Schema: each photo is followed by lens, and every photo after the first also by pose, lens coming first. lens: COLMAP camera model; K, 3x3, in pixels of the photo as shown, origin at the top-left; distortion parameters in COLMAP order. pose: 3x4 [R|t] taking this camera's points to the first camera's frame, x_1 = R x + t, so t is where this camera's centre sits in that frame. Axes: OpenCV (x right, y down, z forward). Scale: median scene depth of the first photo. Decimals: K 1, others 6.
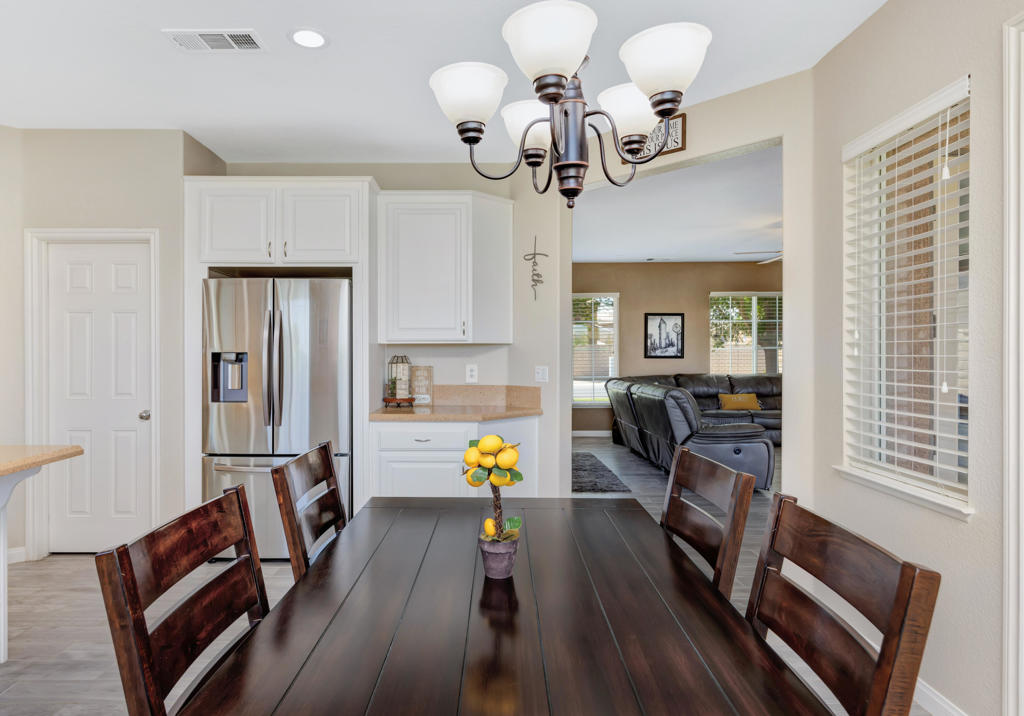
lens RADIAL K [[573.9, 0, 512.0], [0, 573.9, 358.0], [0, 0, 1]] dist [-0.016979, 0.001690]
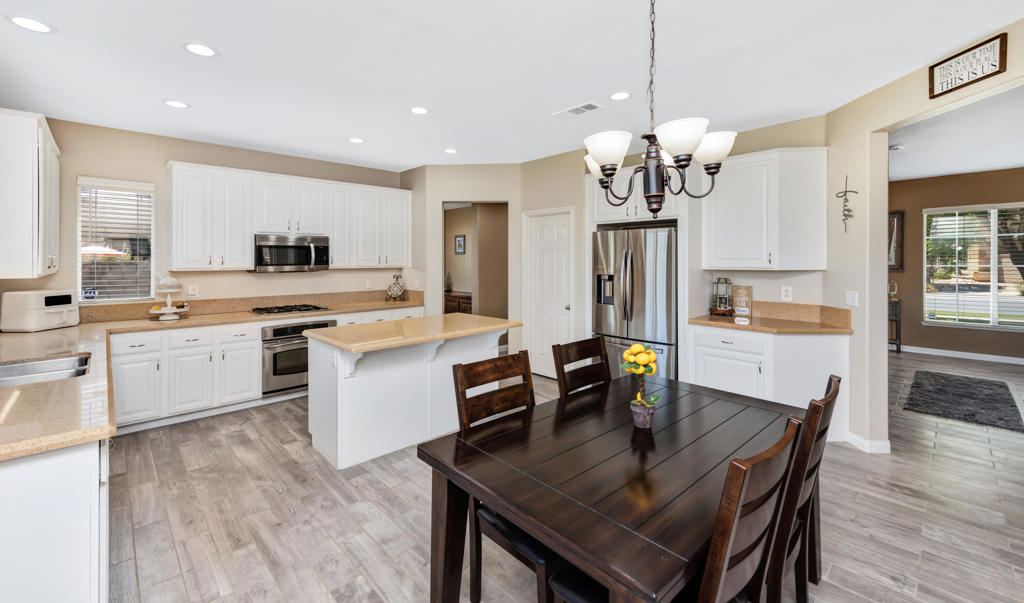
lens RADIAL K [[416.0, 0, 510.7], [0, 416.0, 263.0], [0, 0, 1]] dist [0.019676, 0.000099]
pose [[0.682978, 0.000130, -0.730439, 0.201171], [-0.006109, 0.999966, -0.005534, -0.033109], [0.730413, 0.008242, 0.682956, -0.049402]]
